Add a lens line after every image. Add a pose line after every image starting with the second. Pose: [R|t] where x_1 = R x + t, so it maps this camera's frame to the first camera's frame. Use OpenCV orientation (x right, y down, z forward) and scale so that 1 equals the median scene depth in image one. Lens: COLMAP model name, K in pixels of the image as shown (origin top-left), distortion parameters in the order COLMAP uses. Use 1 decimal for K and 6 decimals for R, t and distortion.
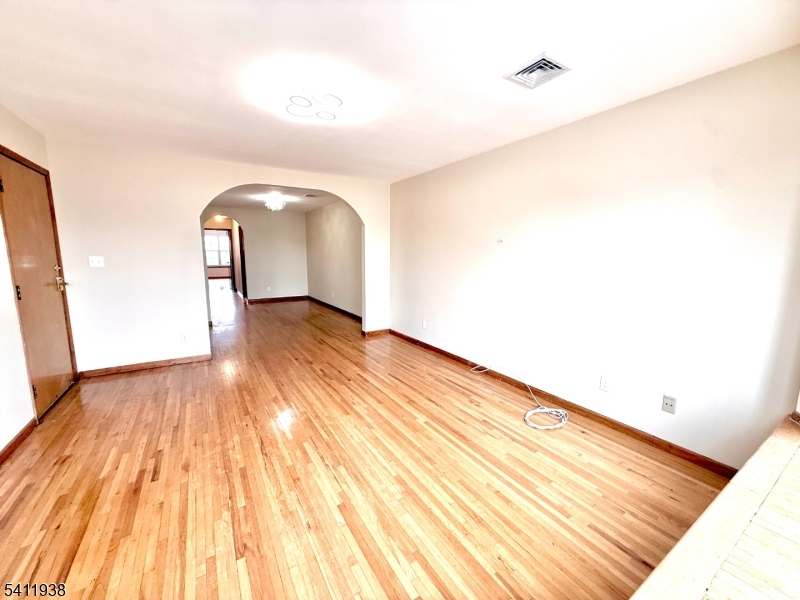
lens RADIAL K [[318.5, 0, 398.9], [0, 318.5, 293.5], [0, 0, 1]] dist [0.001315, -0.000303]
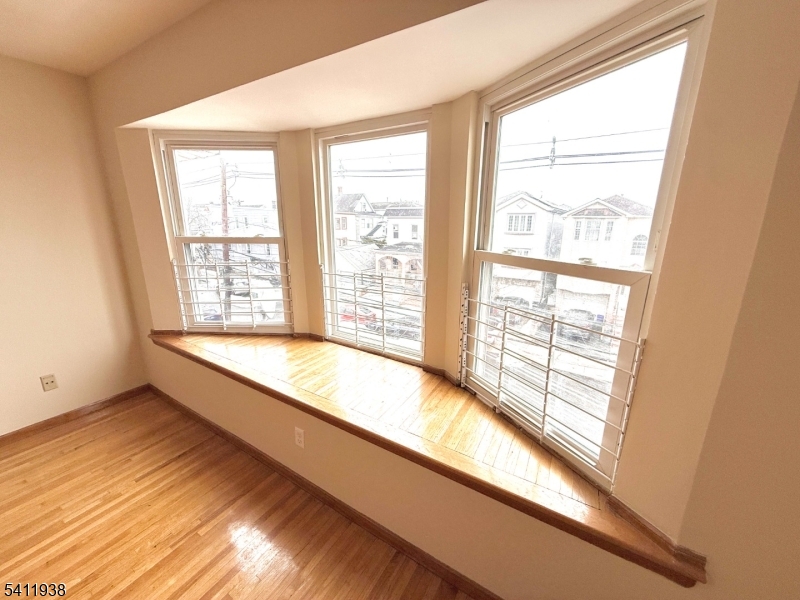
lens RADIAL K [[318.5, 0, 398.7], [0, 318.5, 299.3], [0, 0, 1]] dist [0.001315, -0.000303]
pose [[-0.436469, -0.230481, 0.869698, -0.624994], [0.105185, 0.946932, 0.303737, -0.130879], [-0.893550, 0.224050, -0.389063, 0.437225]]
